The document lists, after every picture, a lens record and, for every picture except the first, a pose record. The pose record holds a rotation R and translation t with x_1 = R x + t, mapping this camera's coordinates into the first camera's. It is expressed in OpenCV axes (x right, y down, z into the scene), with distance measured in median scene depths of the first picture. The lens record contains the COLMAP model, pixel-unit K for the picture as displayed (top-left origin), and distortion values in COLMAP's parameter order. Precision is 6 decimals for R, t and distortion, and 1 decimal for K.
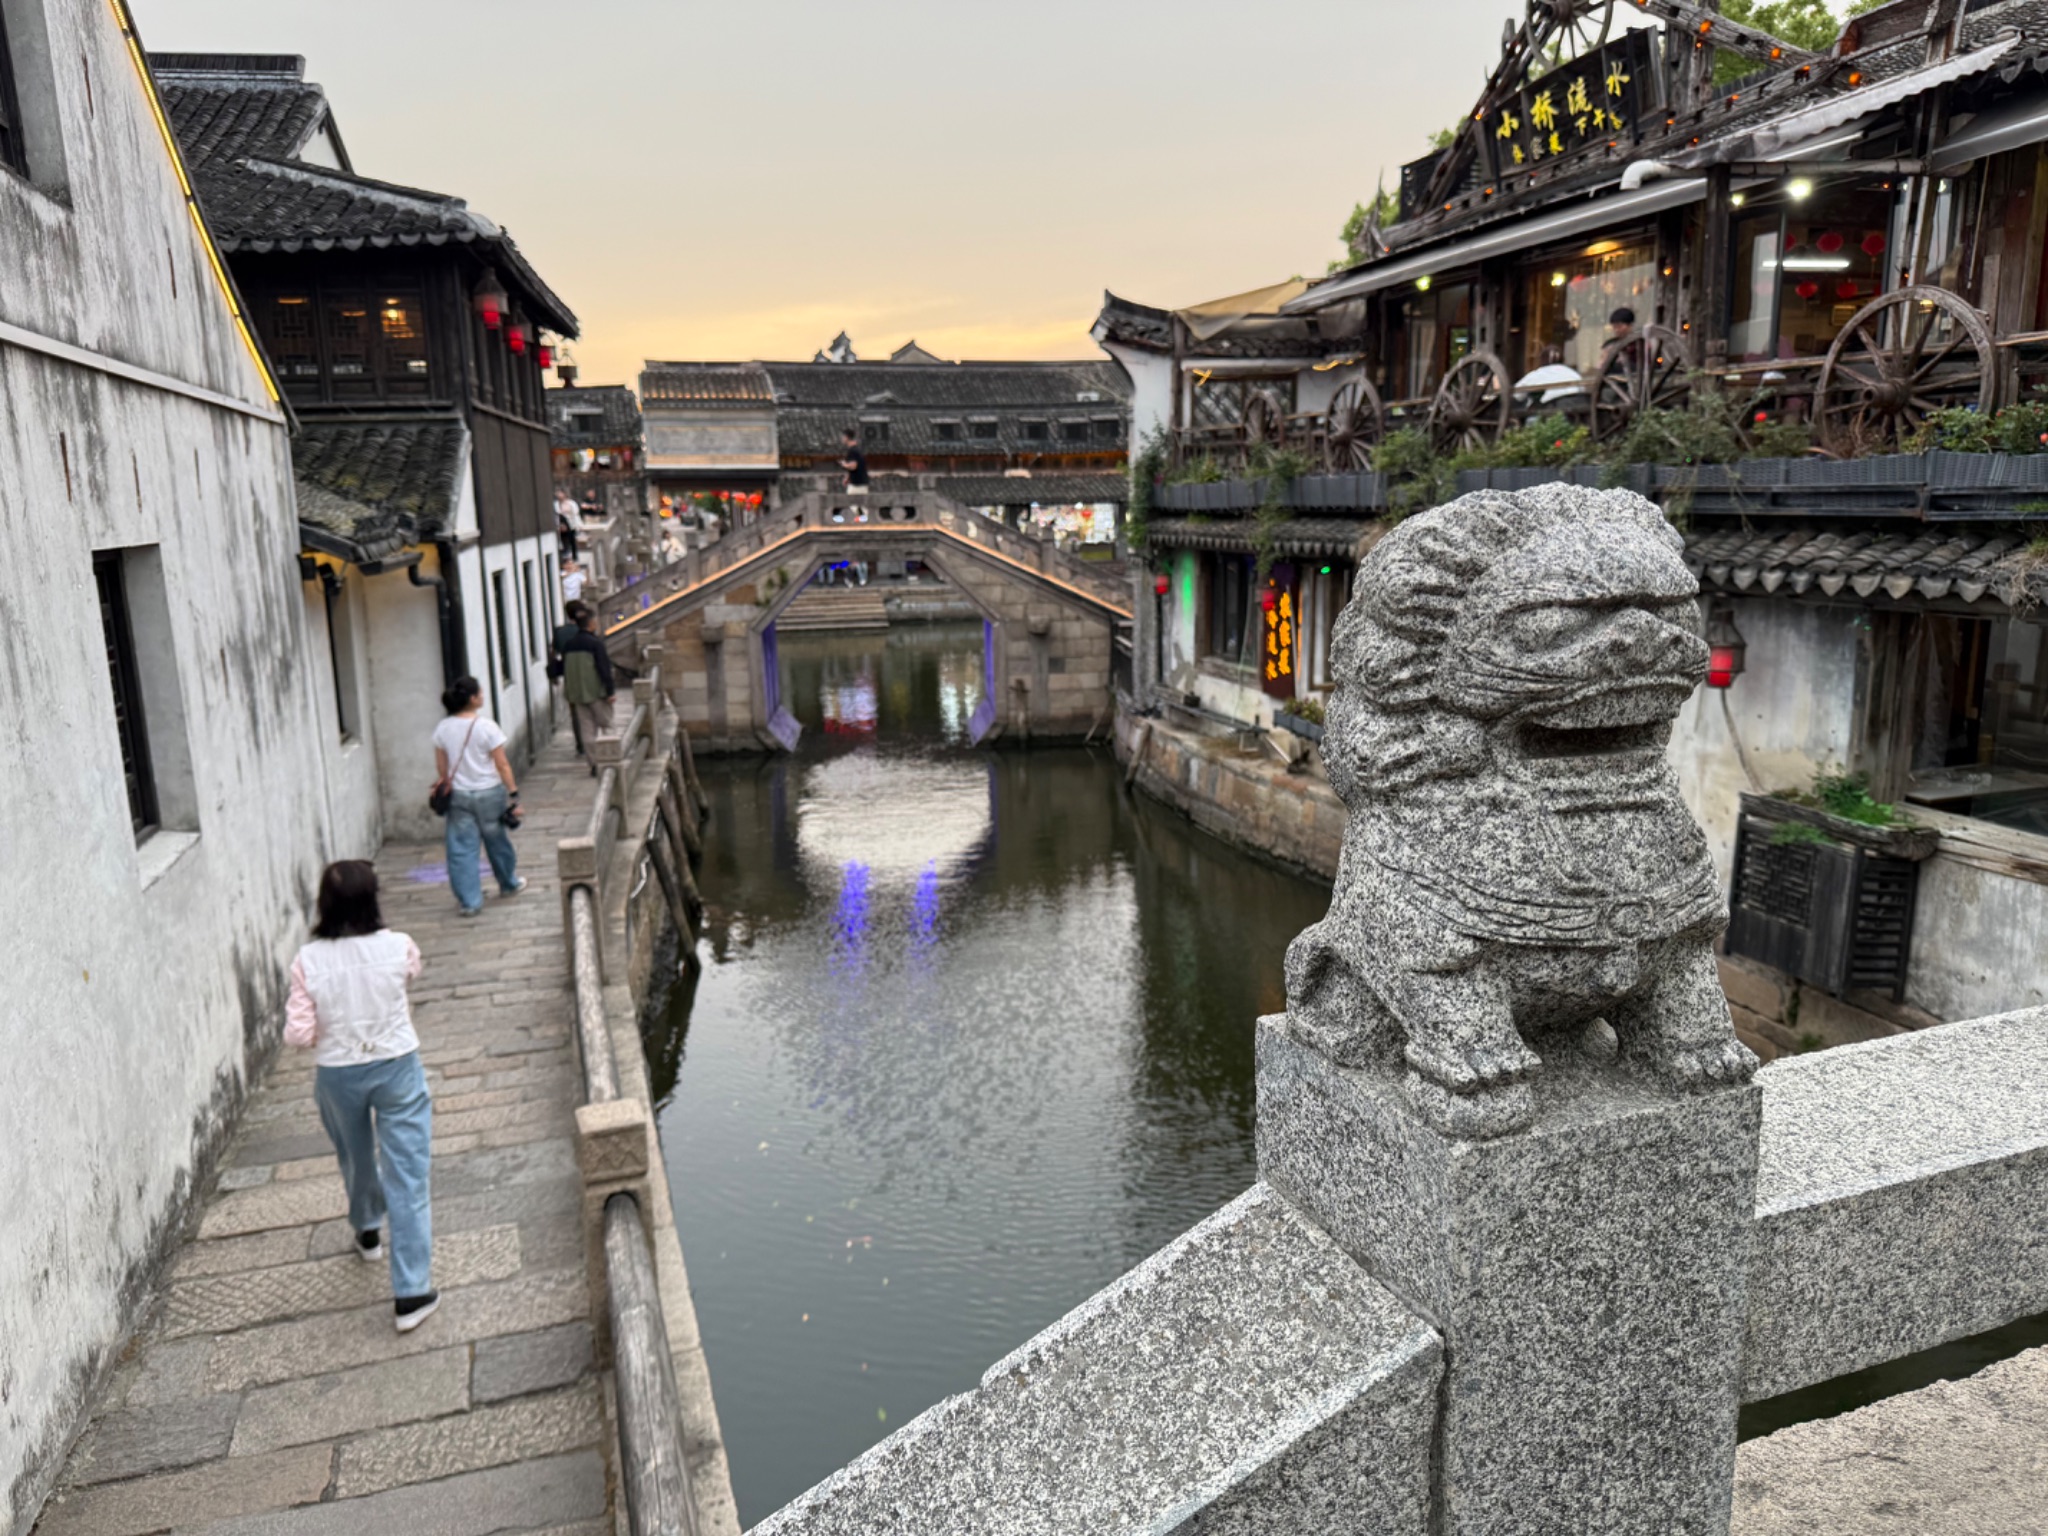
lens RADIAL K [[1408.8, 0, 1024.0], [0, 1408.8, 768.0], [0, 0, 1]] dist [0.070889, -0.142672]
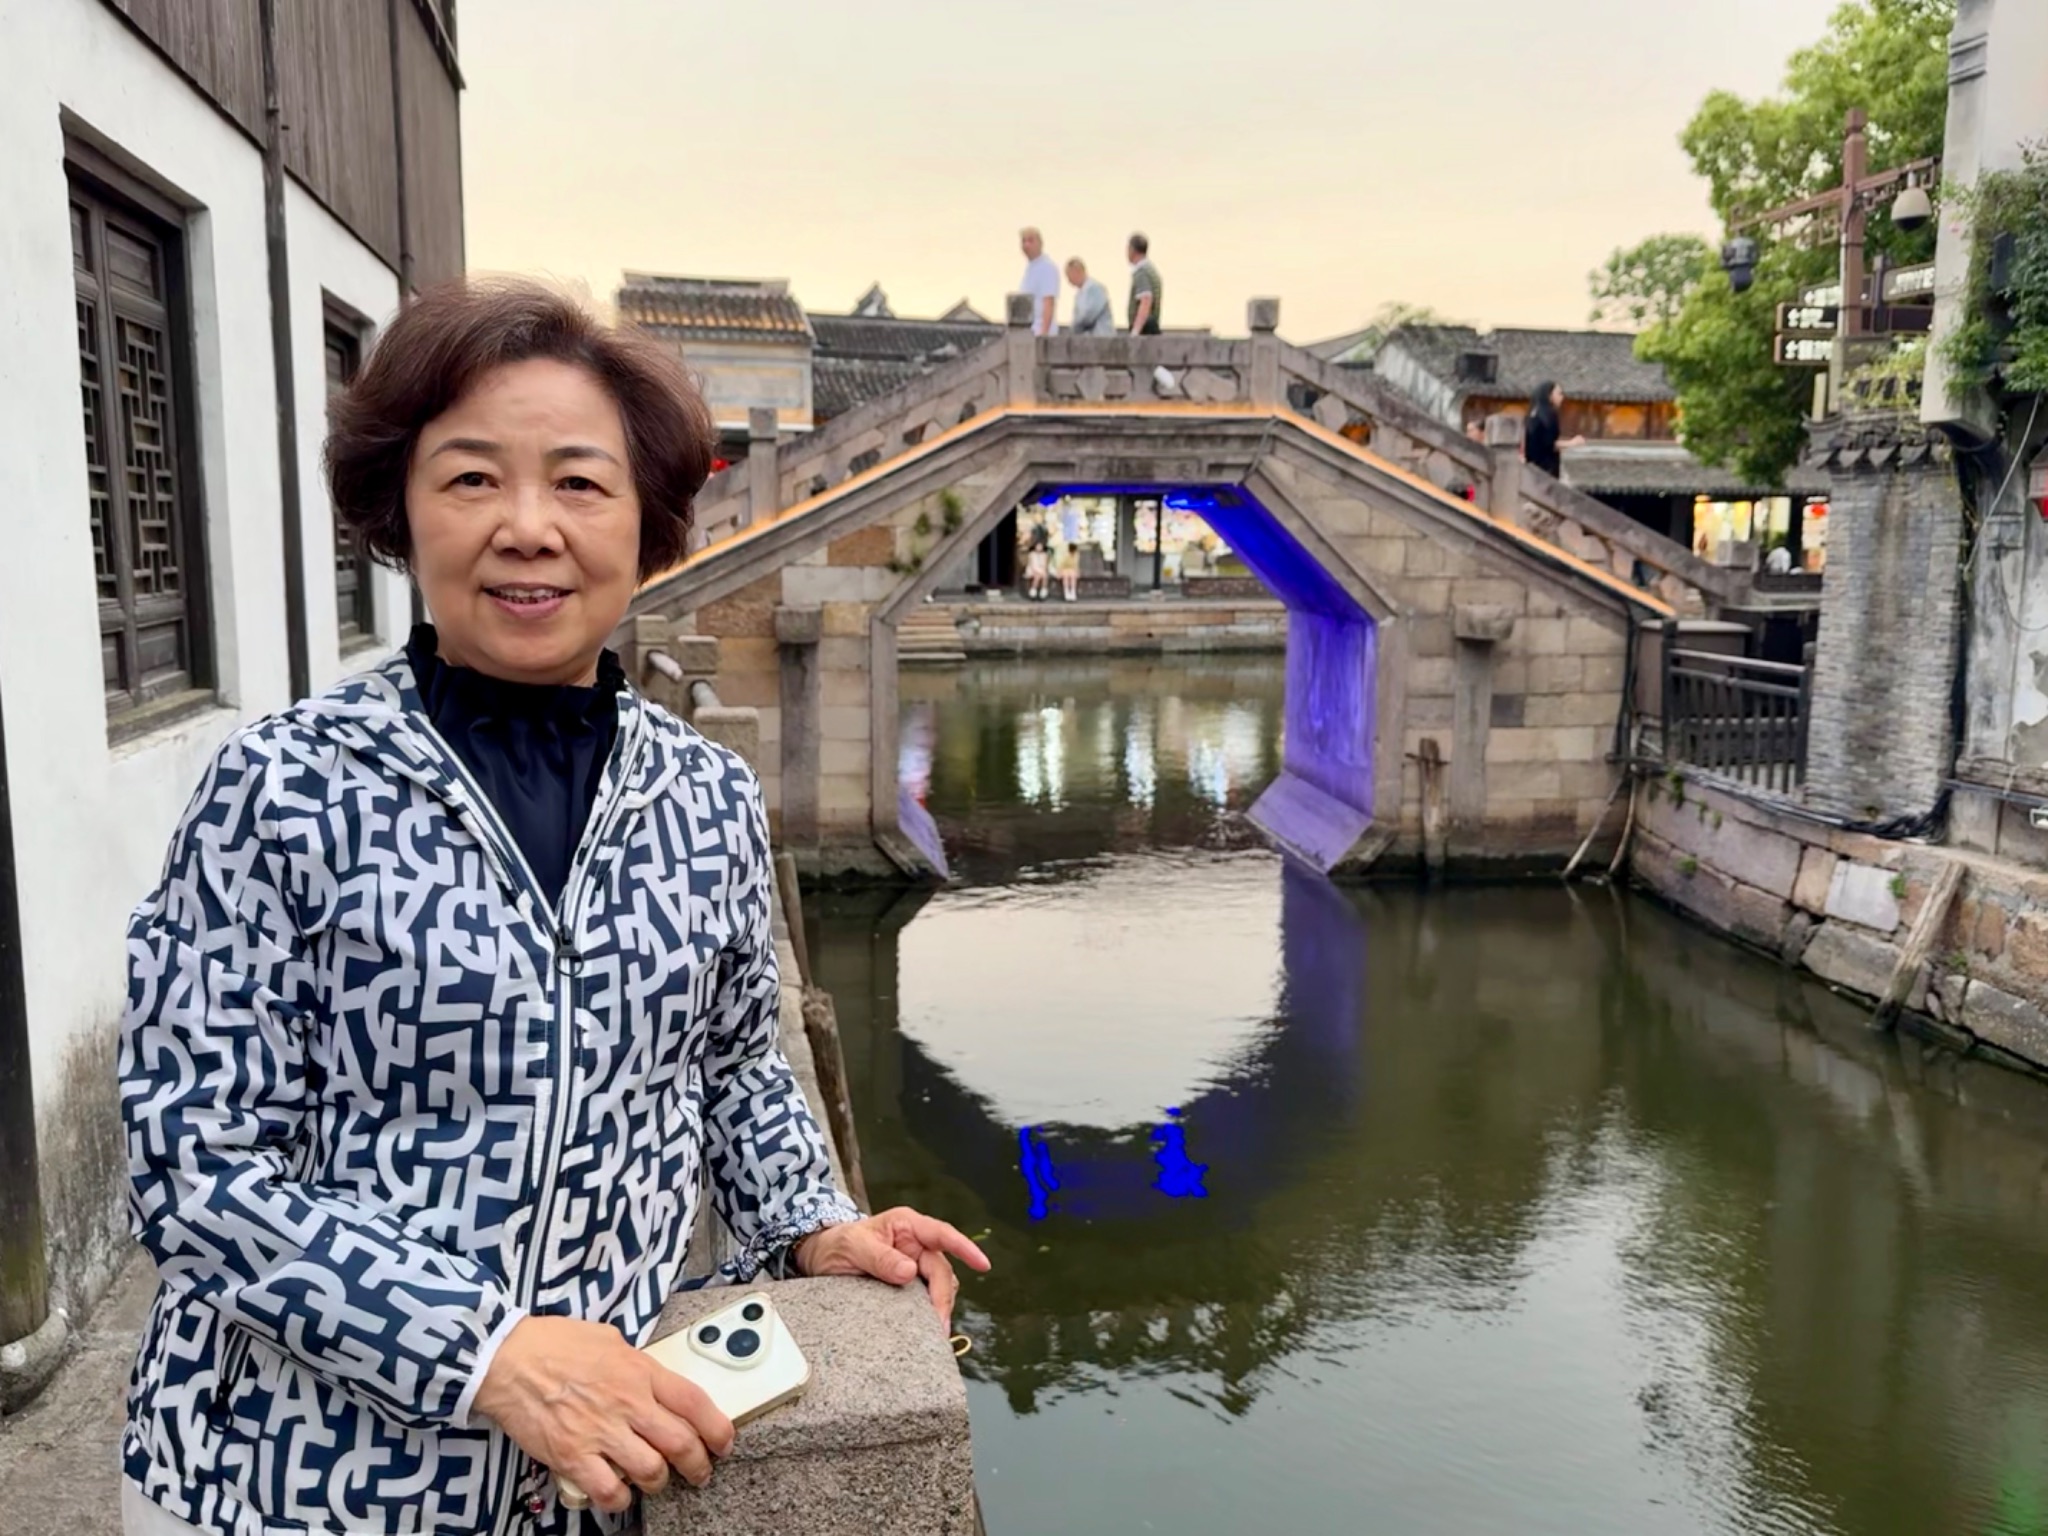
lens RADIAL K [[1408.8, 0, 1024.0], [0, 1408.8, 768.0], [0, 0, 1]] dist [0.070889, -0.142672]
pose [[0.999032, 0.020535, 0.038906, -0.092858], [-0.018865, 0.998905, -0.042813, -0.017189], [-0.039742, 0.042038, 0.998325, 0.304599]]
